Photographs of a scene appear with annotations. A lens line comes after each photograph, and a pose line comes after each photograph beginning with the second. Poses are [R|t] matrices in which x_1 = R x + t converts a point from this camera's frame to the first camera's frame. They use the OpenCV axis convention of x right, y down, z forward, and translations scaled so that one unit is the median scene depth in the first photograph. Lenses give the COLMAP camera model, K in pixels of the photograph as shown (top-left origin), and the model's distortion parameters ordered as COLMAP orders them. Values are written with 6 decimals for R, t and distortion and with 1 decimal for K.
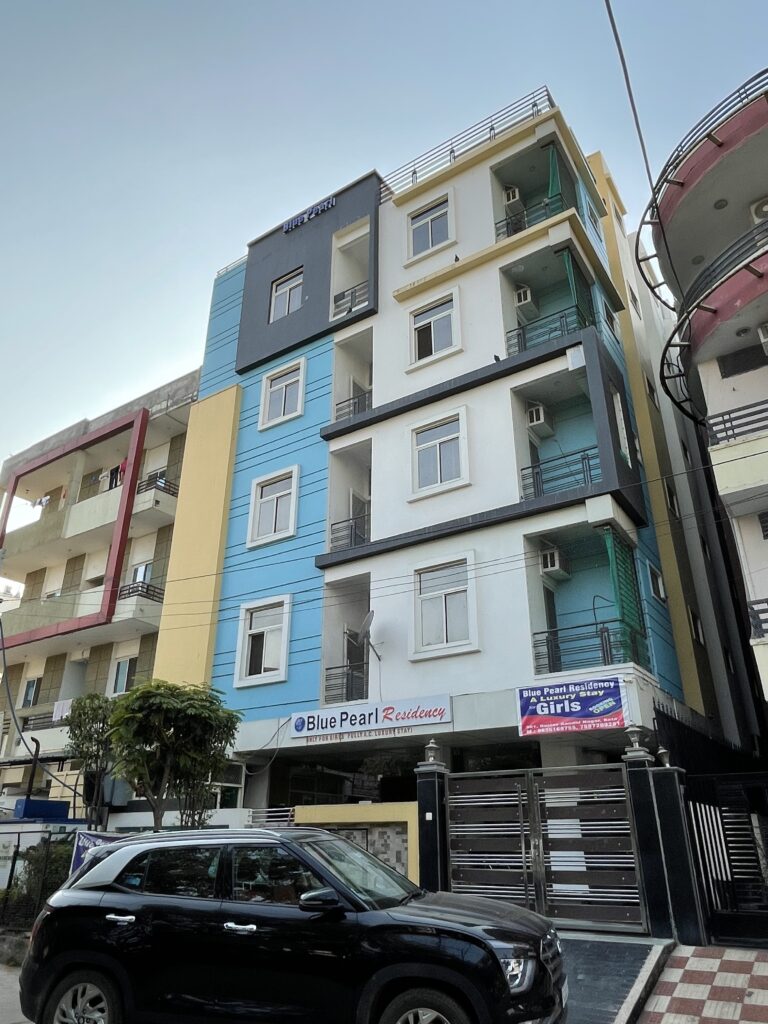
lens RADIAL K [[709.9, 0, 386.5], [0, 709.9, 520.3], [0, 0, 1]] dist [-0.006531, 0.008813]
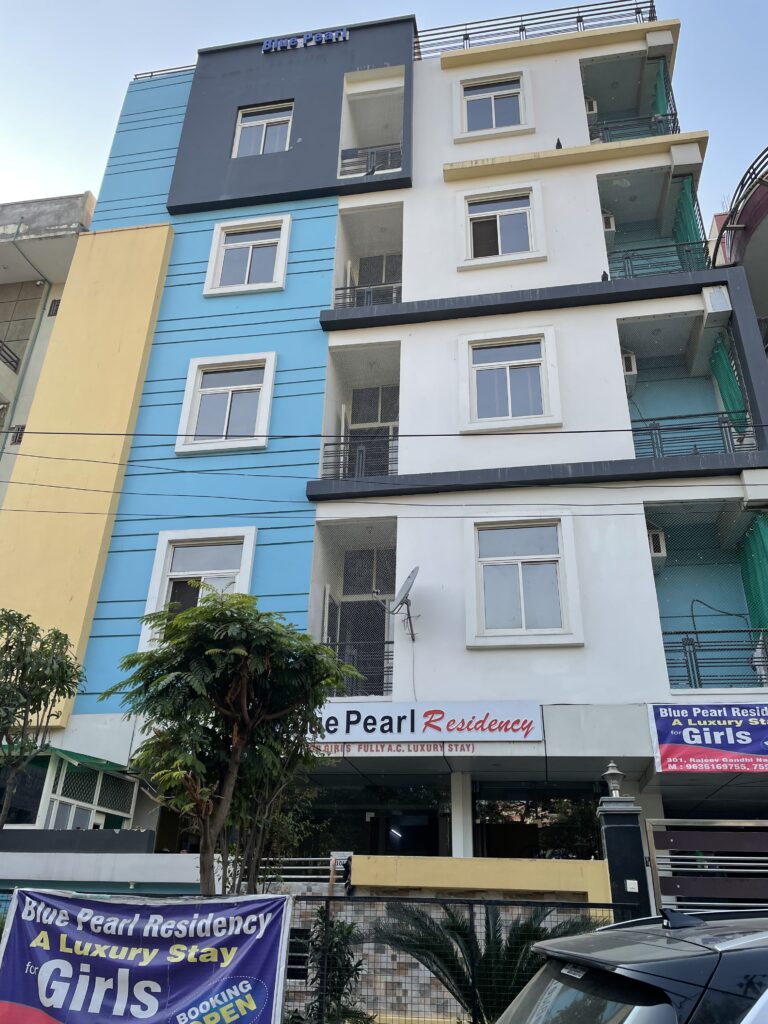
lens RADIAL K [[780.0, 0, 381.8], [0, 780.0, 502.6], [0, 0, 1]] dist [0.056812, -0.043946]
pose [[0.914829, 0.208386, 0.345925, -0.301475], [-0.192260, 0.978019, -0.080715, 0.122822], [-0.355141, 0.007333, 0.934784, 0.280372]]
